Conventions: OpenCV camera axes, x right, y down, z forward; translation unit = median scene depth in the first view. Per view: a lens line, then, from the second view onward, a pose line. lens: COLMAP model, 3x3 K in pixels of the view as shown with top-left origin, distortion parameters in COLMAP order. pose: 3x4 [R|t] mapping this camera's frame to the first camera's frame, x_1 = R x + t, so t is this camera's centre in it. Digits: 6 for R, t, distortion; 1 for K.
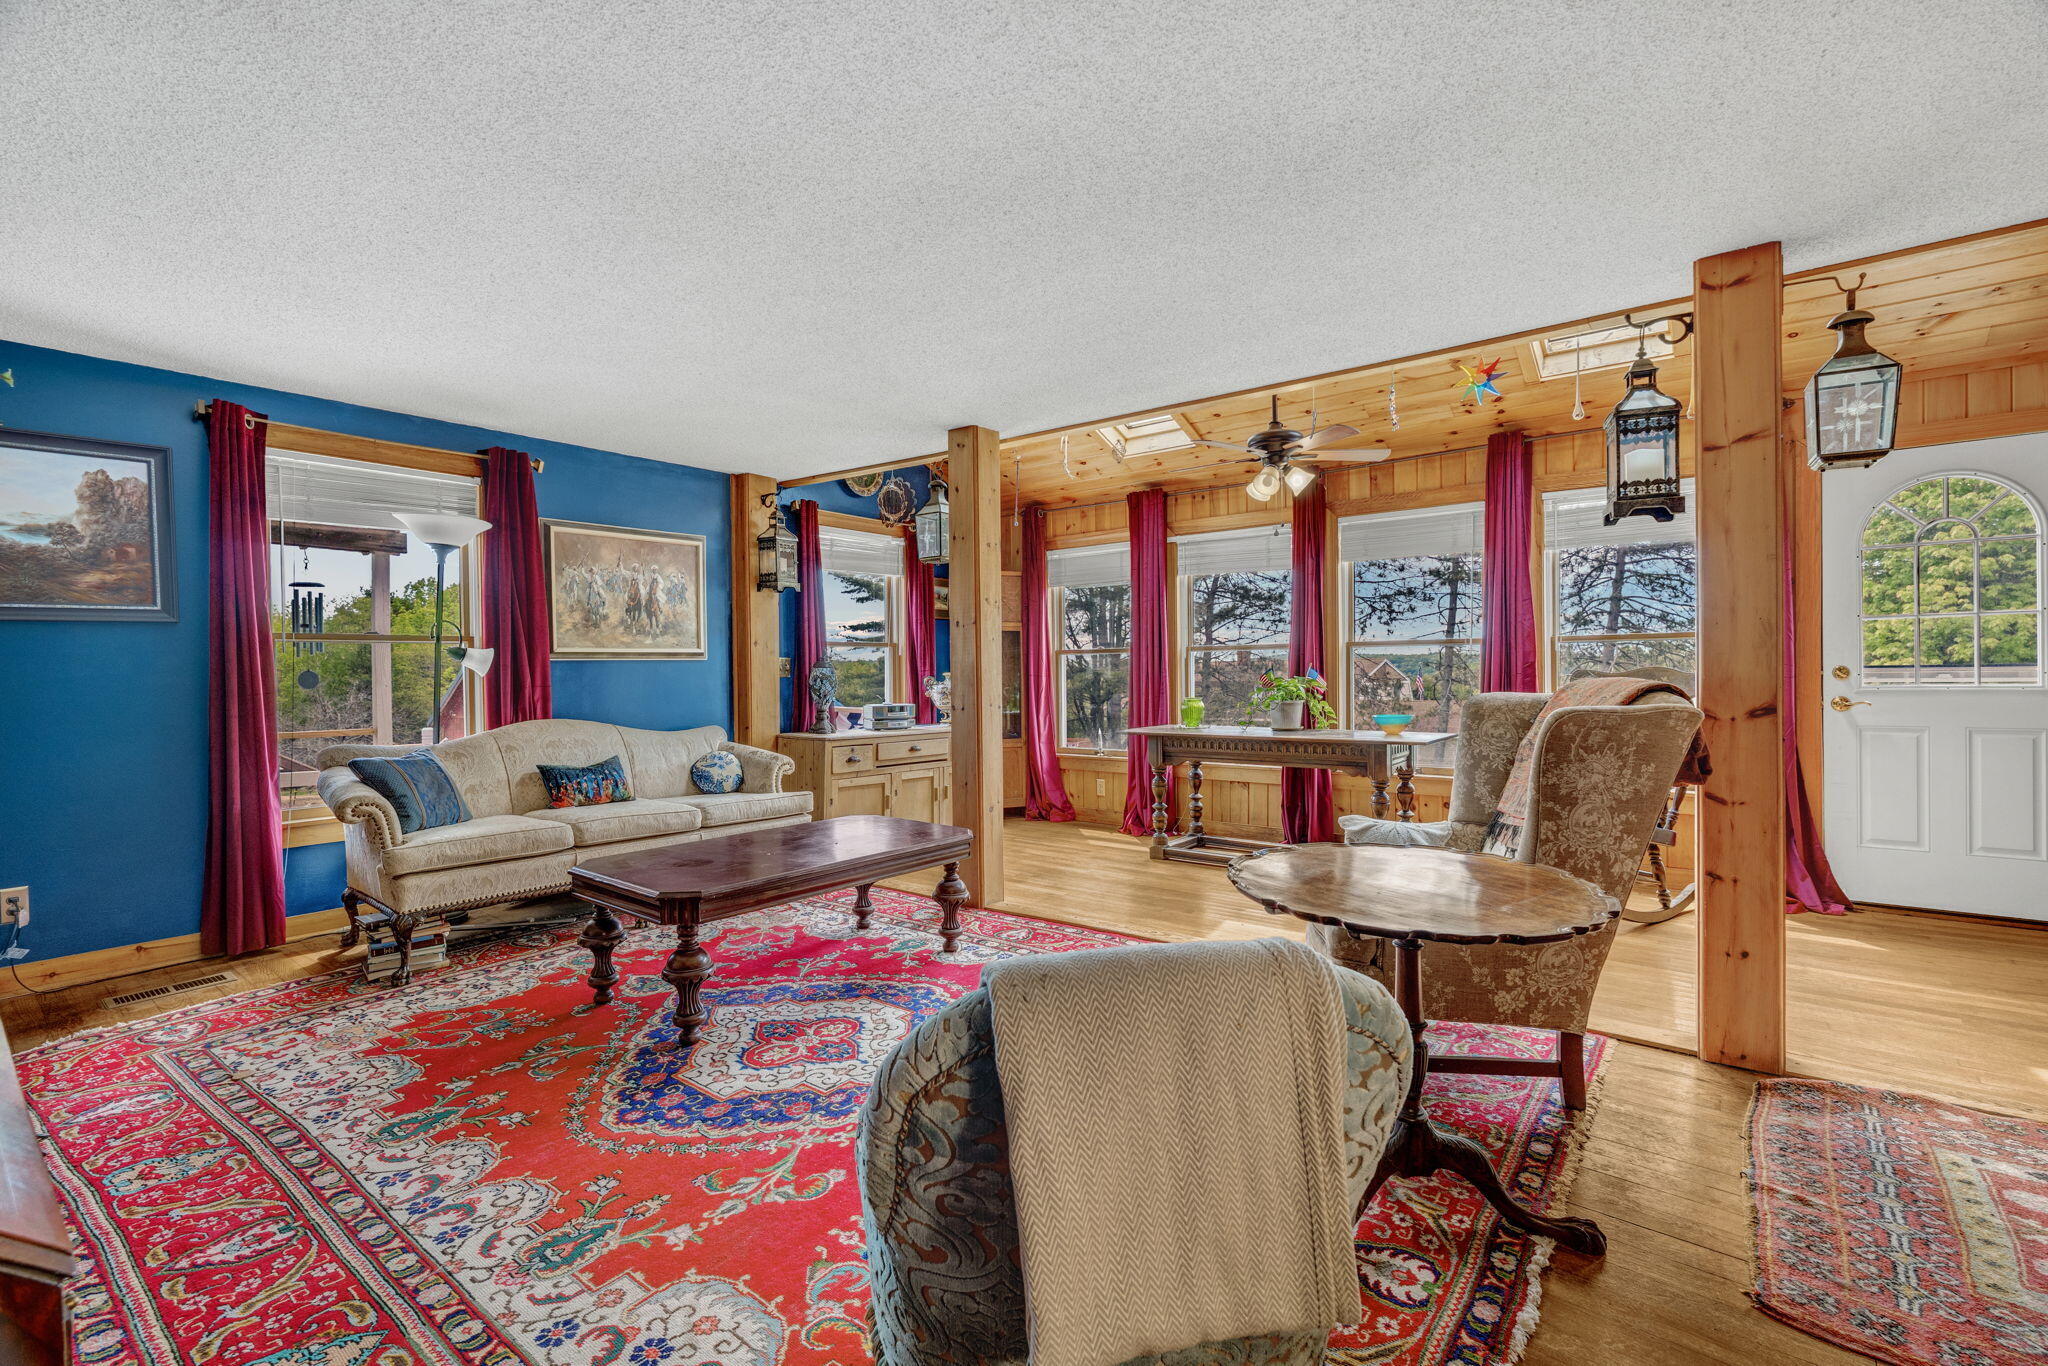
lens RADIAL K [[919.2, 0, 1024.0], [0, 919.2, 683.0], [0, 0, 1]] dist [-0.000261, -0.000023]
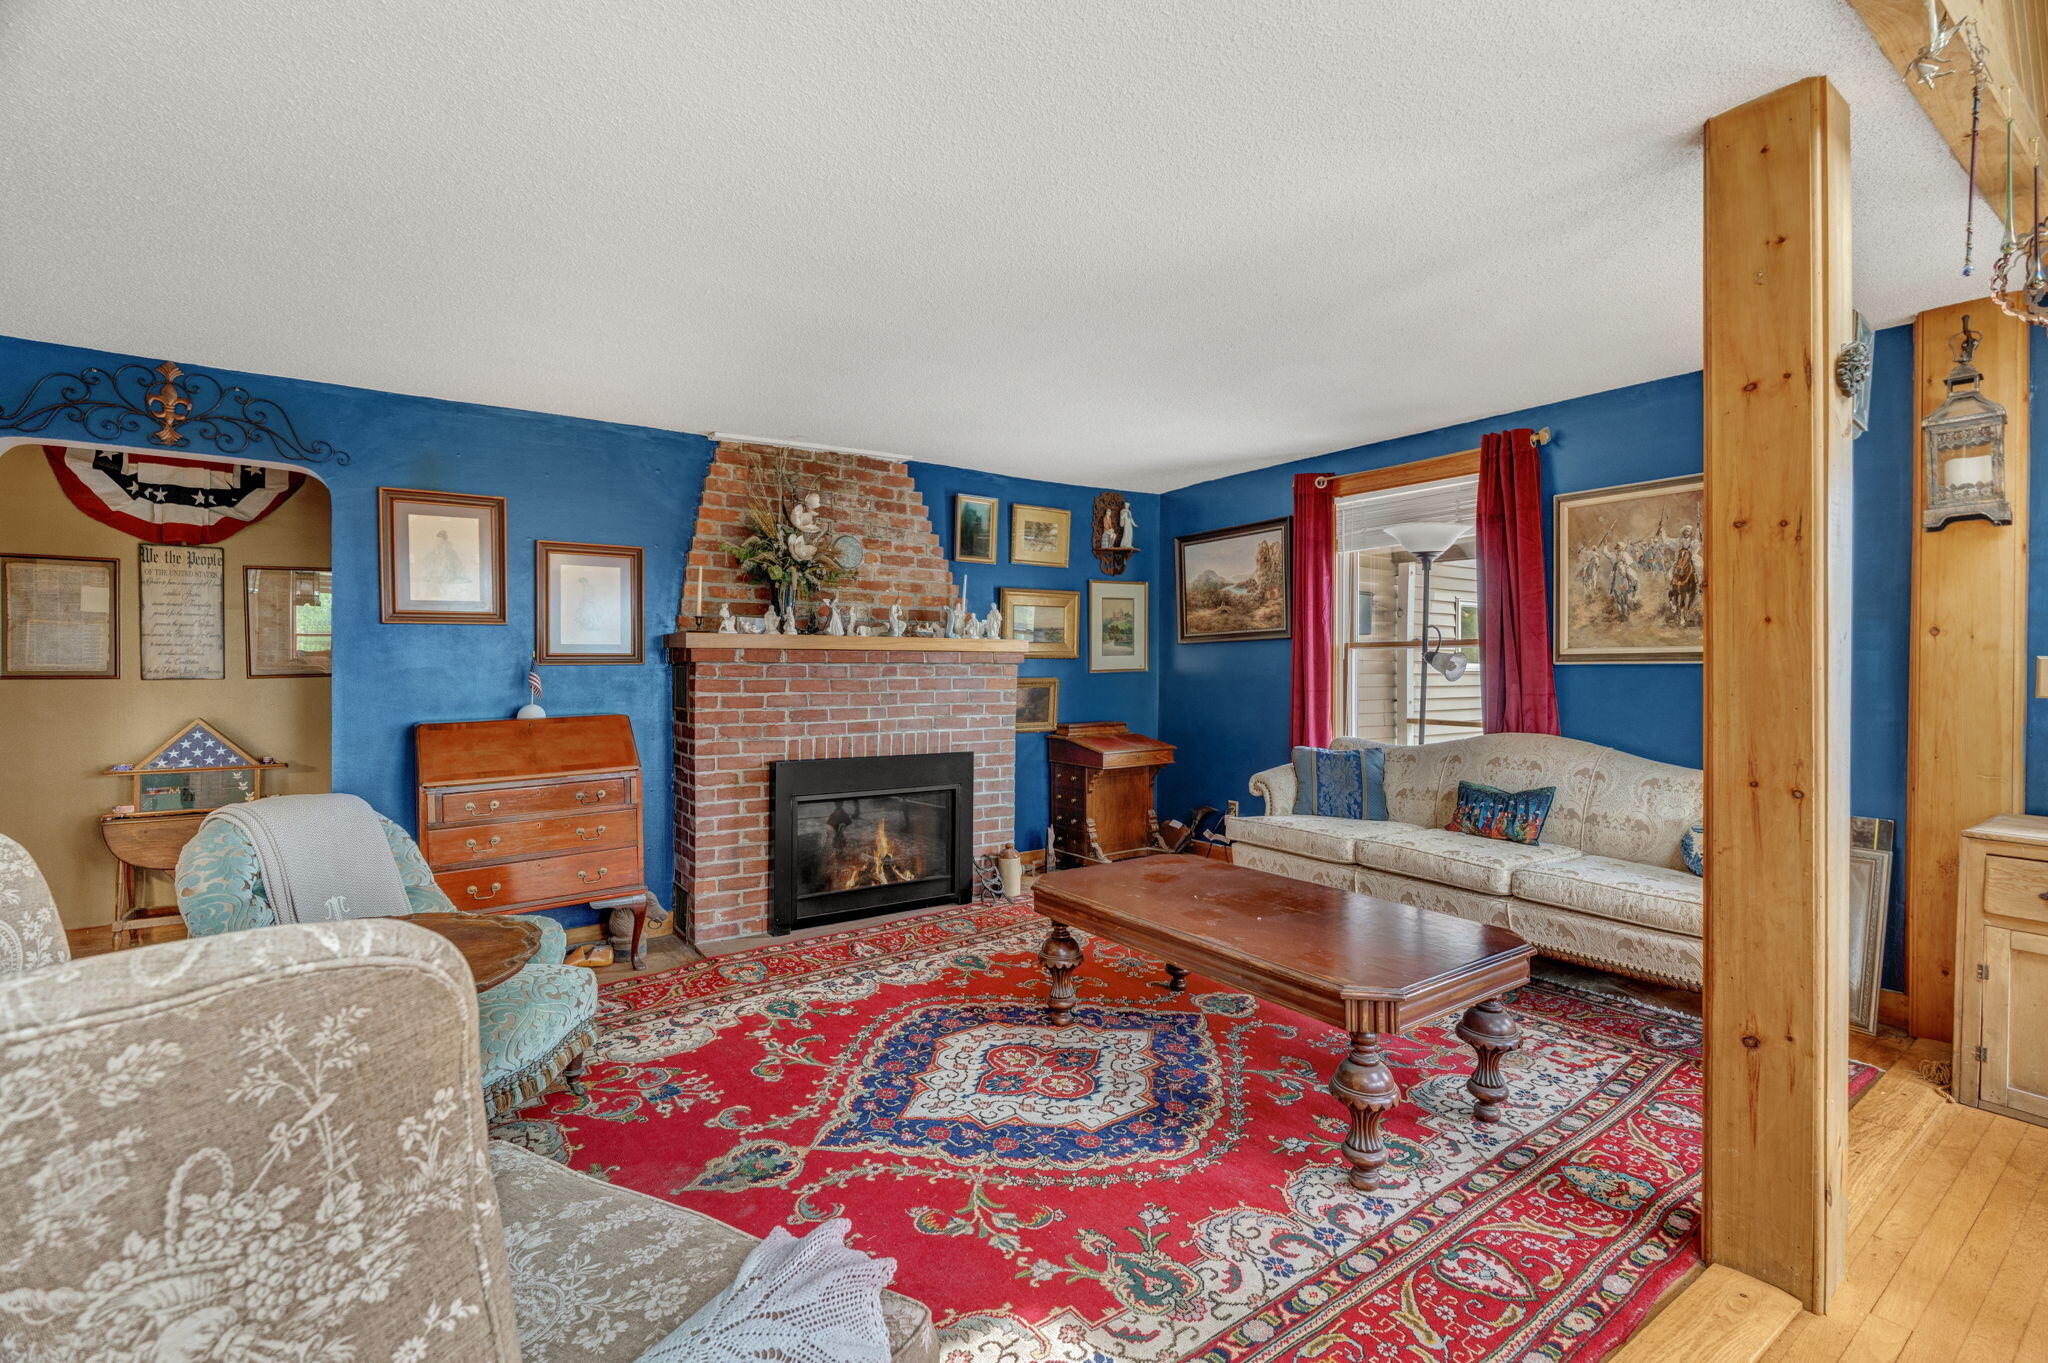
lens RADIAL K [[902.6, 0, 1024.0], [0, 902.6, 681.5], [0, 0, 1]] dist [-0.001142, -0.000079]
pose [[-0.280322, 0.027669, -0.959507, 0.619439], [-0.008133, 0.999480, 0.031197, -0.046285], [0.959872, 0.016549, -0.279951, 1.155415]]
